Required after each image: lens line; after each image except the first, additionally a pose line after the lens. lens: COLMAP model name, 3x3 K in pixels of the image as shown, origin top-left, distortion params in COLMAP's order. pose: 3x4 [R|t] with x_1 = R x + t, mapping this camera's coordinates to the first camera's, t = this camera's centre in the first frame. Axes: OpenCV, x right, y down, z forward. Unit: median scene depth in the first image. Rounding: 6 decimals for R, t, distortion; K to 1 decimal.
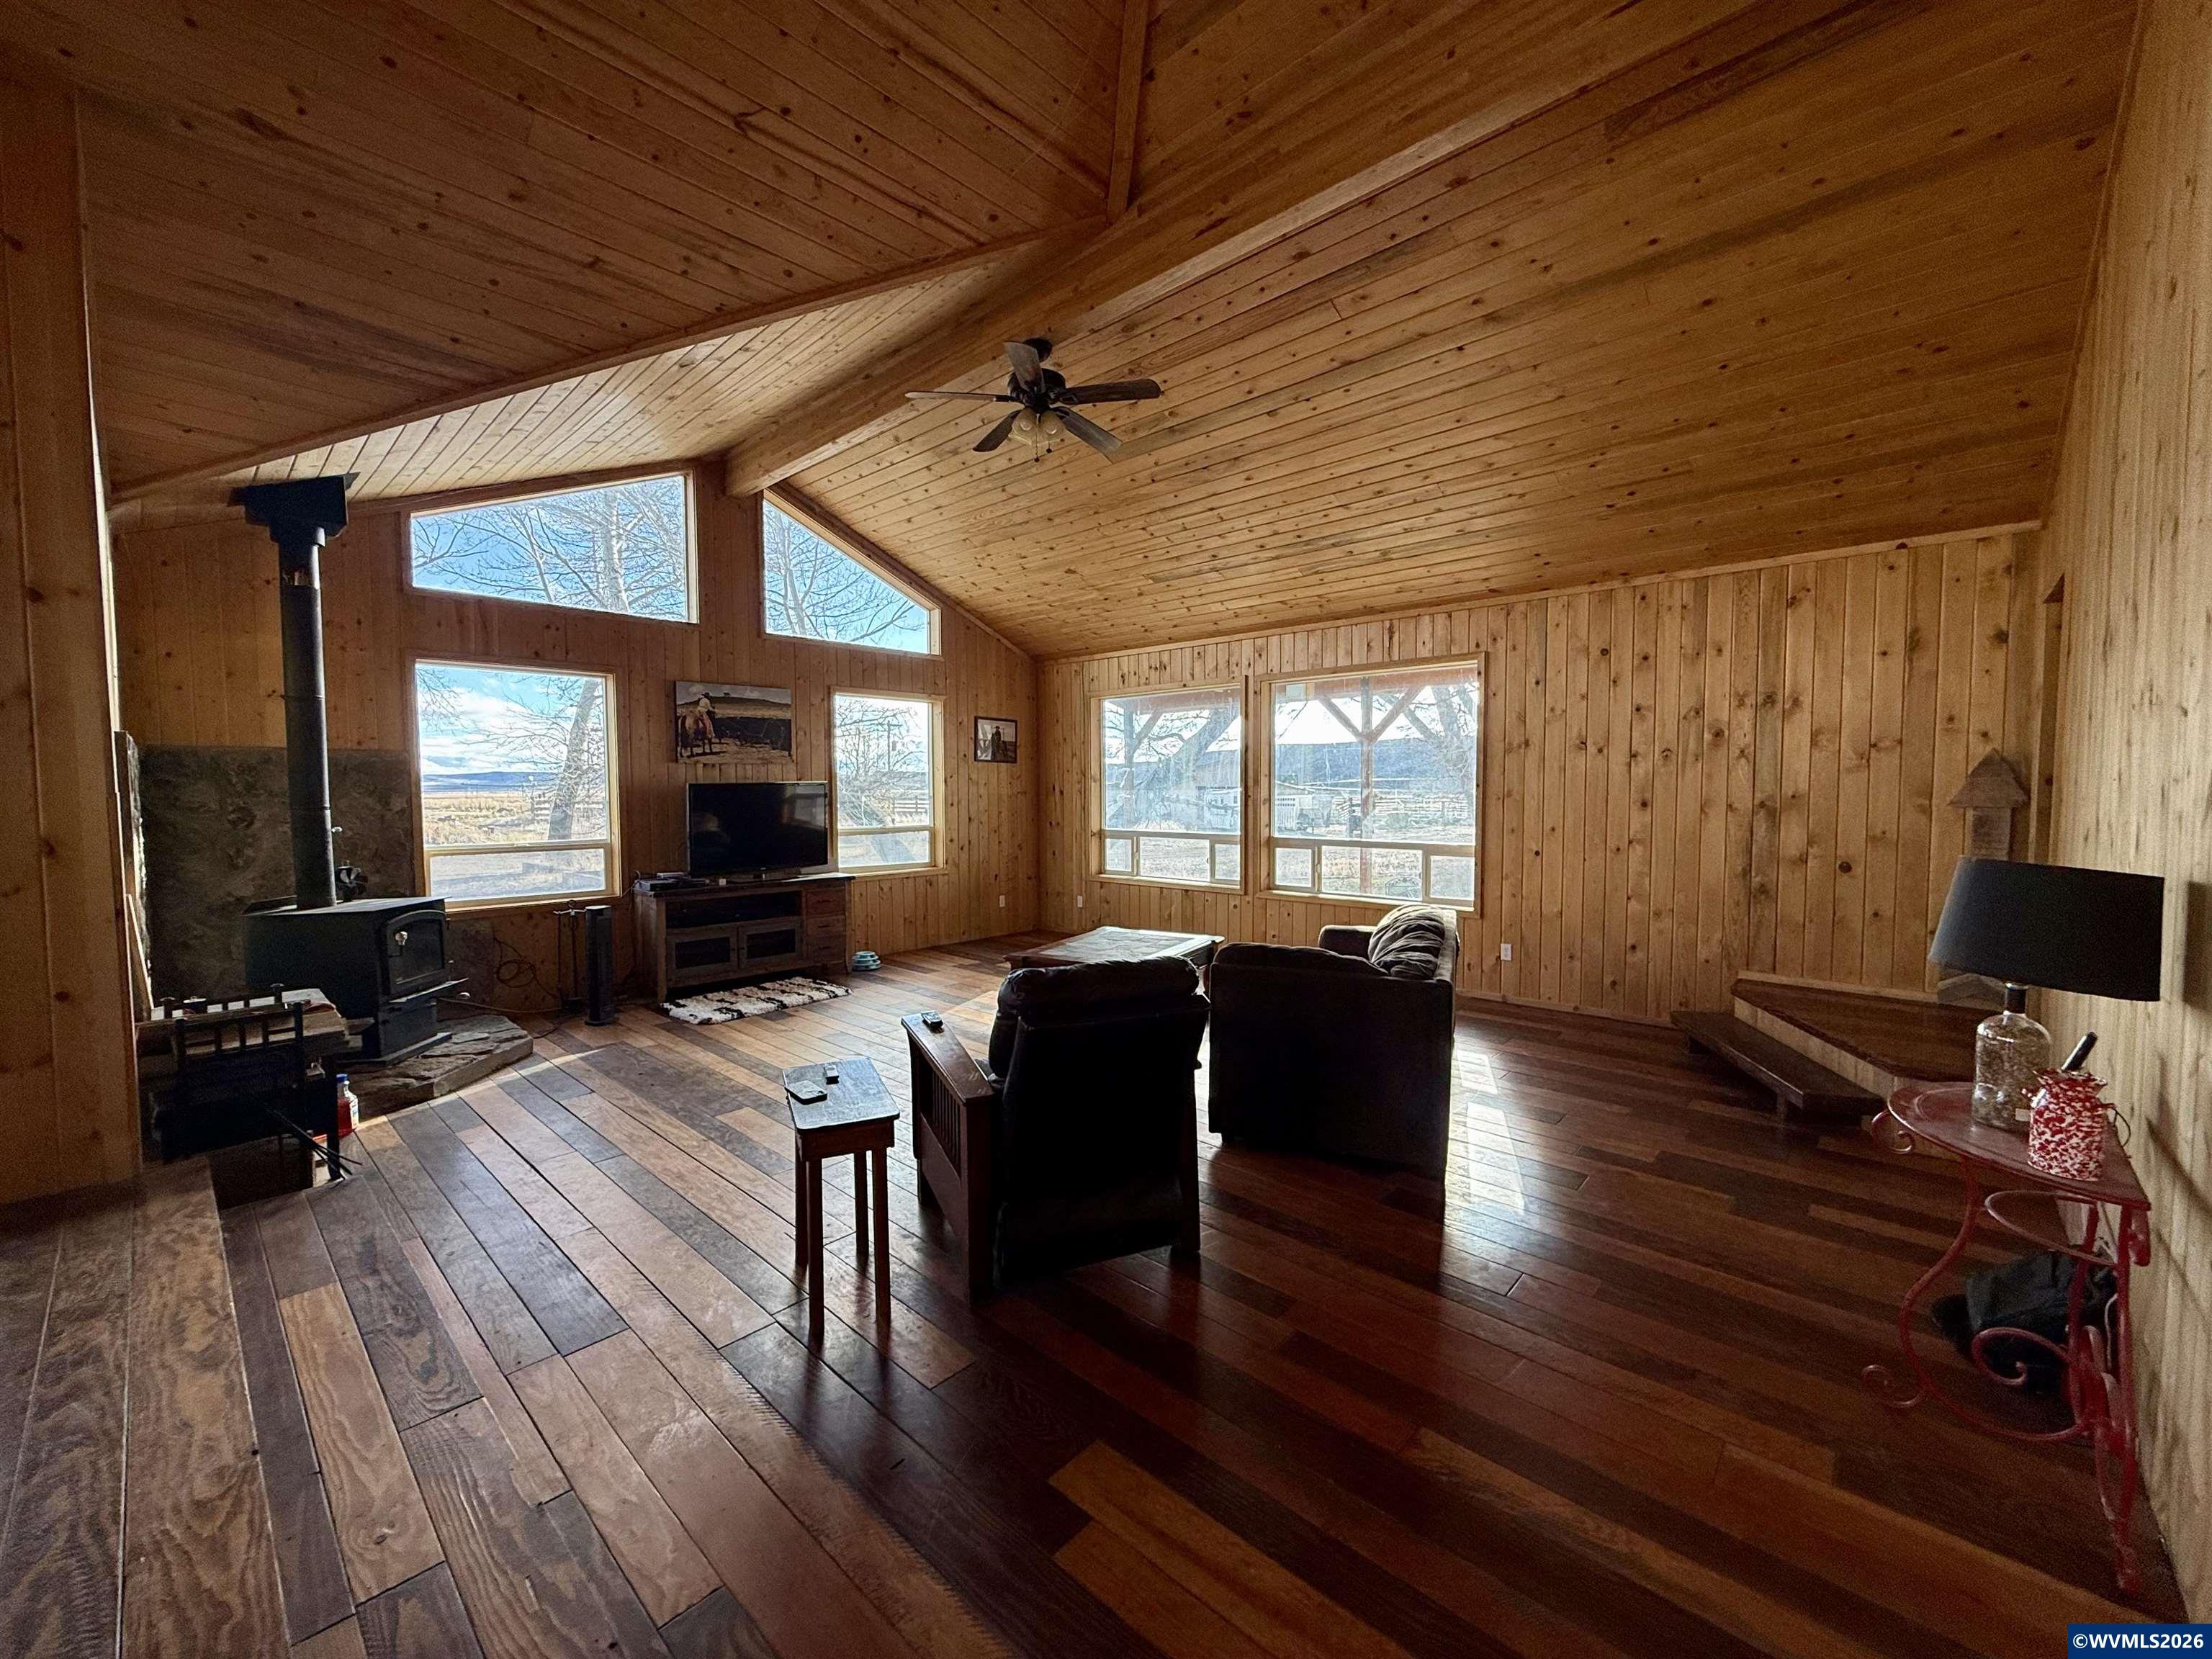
lens RADIAL K [[879.6, 0, 1100.1], [0, 879.6, 828.5], [0, 0, 1]] dist [-0.000011, -0.000805]
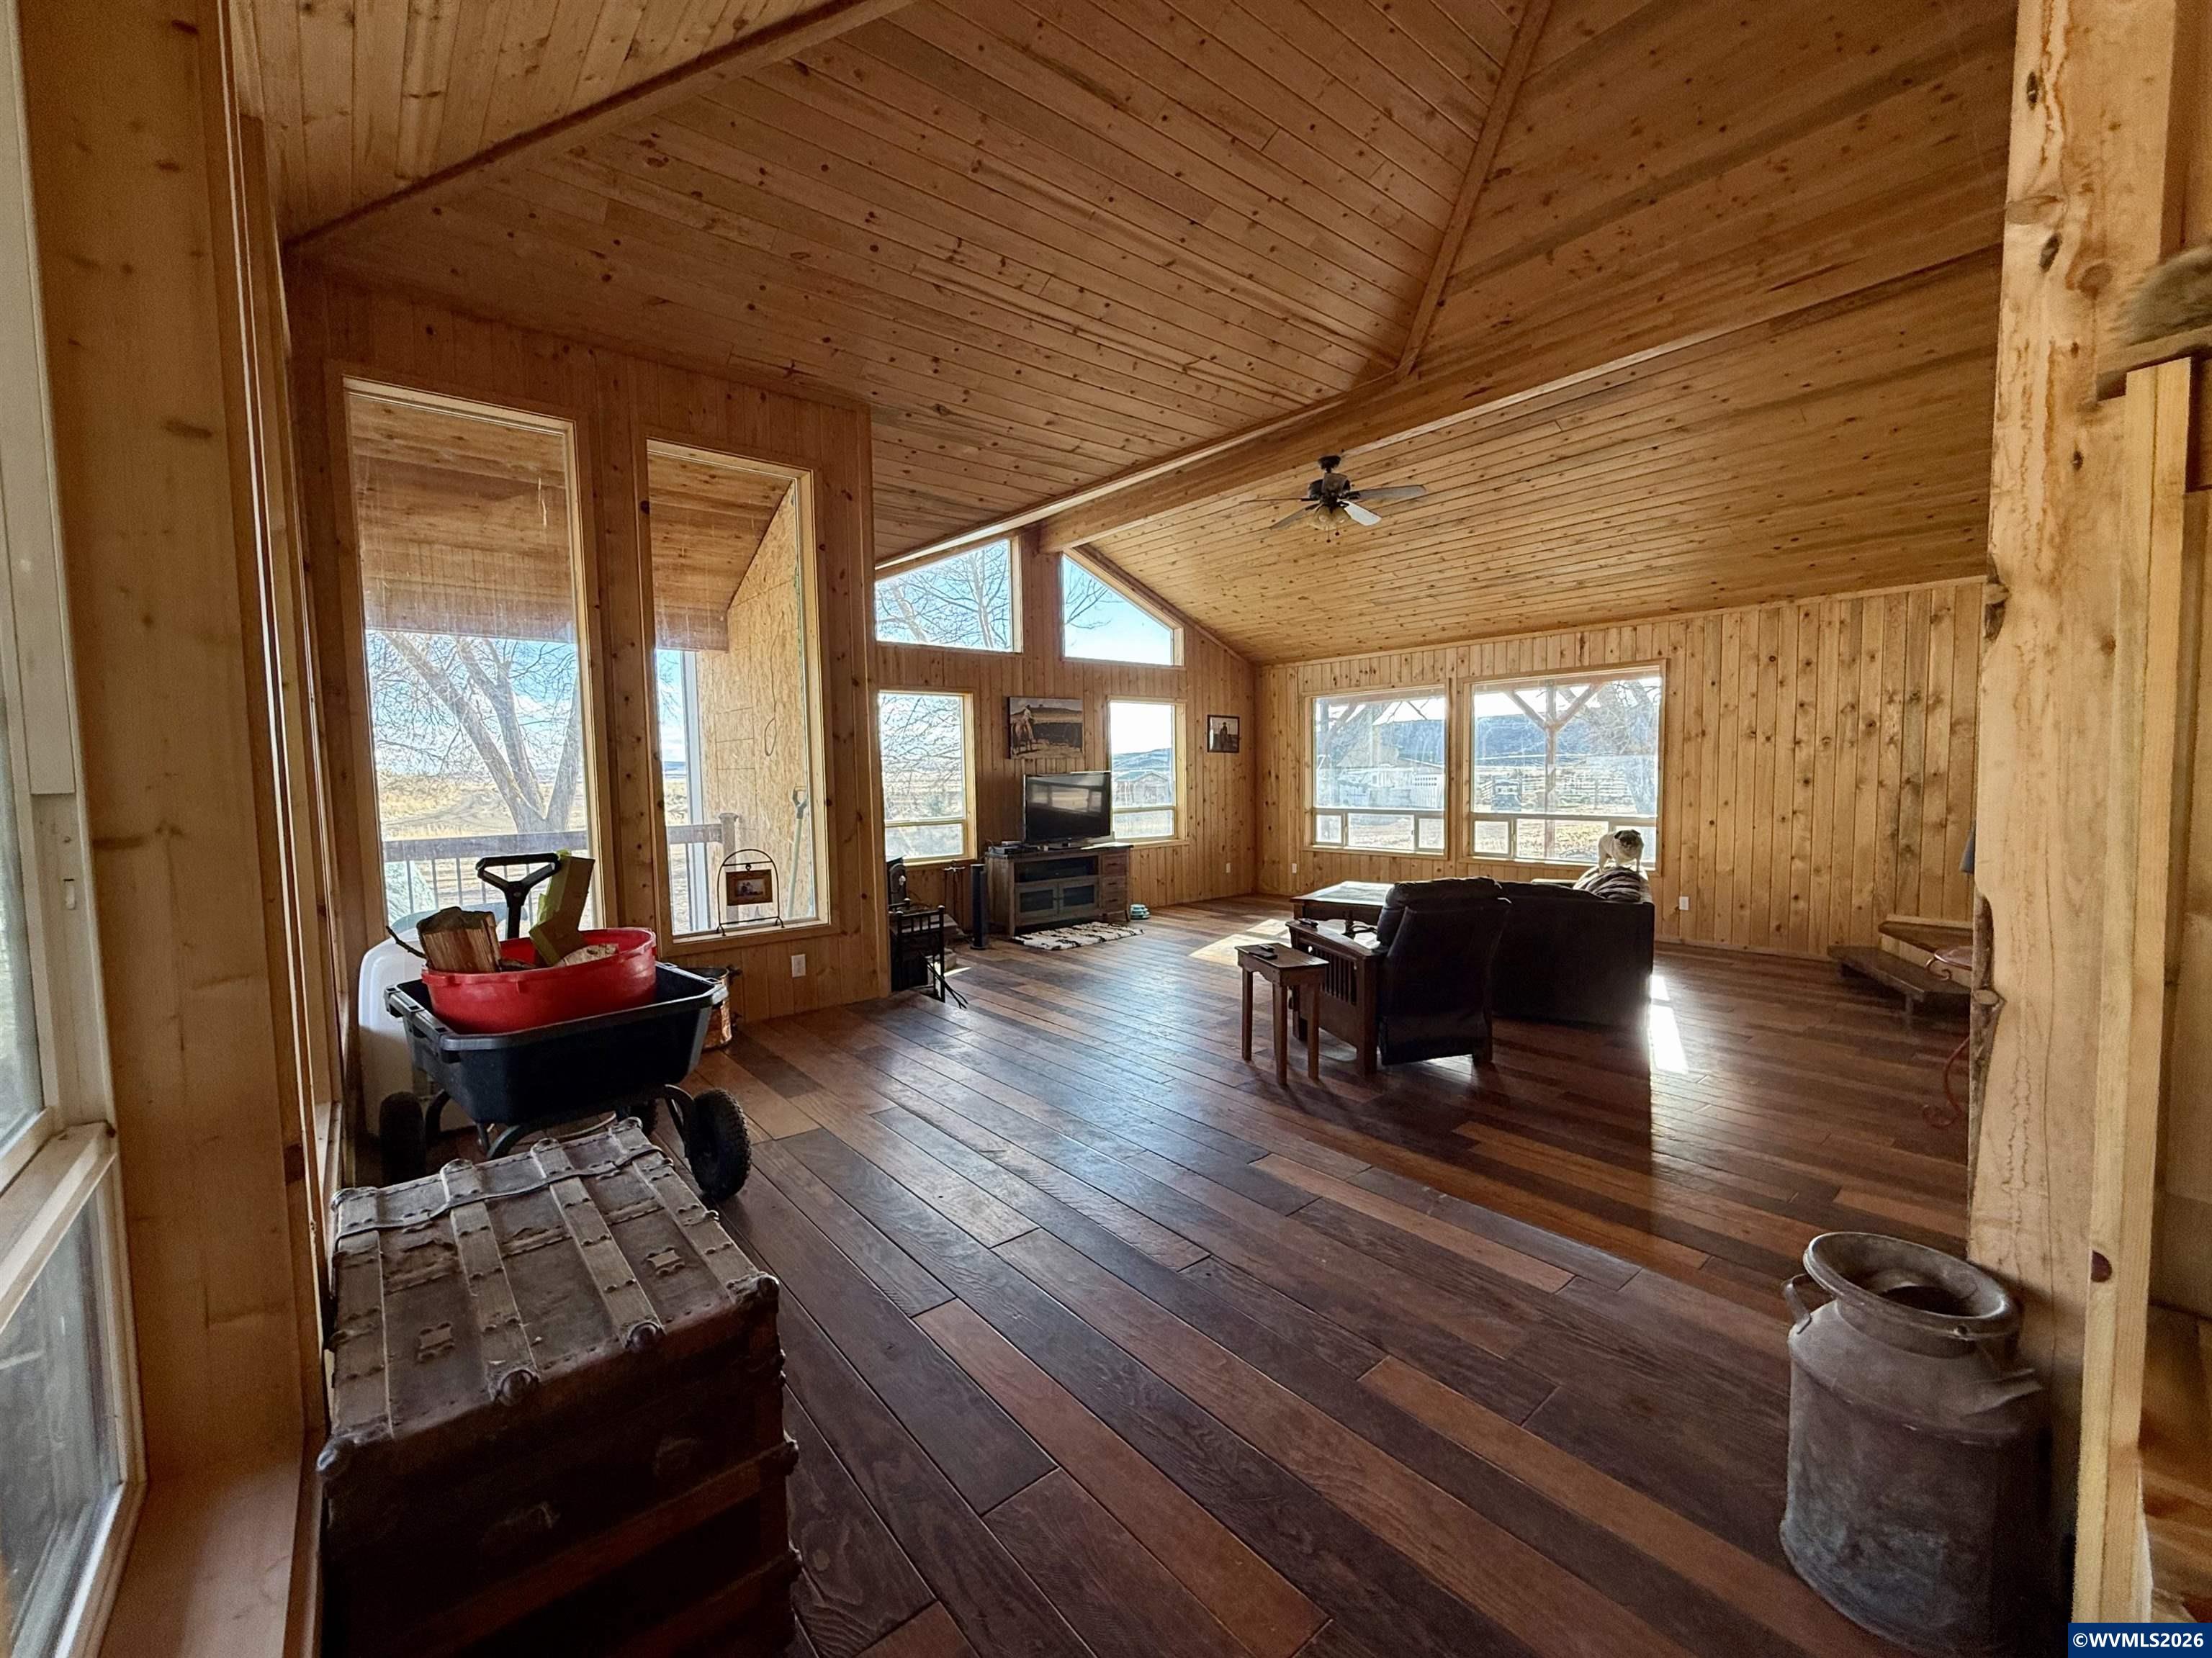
lens RADIAL K [[879.5, 0, 1108.9], [0, 879.5, 826.0], [0, 0, 1]] dist [-0.000011, -0.000805]
pose [[0.991131, -0.004962, -0.132799, -0.173661], [0.007229, 0.999836, 0.016595, 0.006129], [0.132695, -0.017408, 0.991004, -0.326461]]
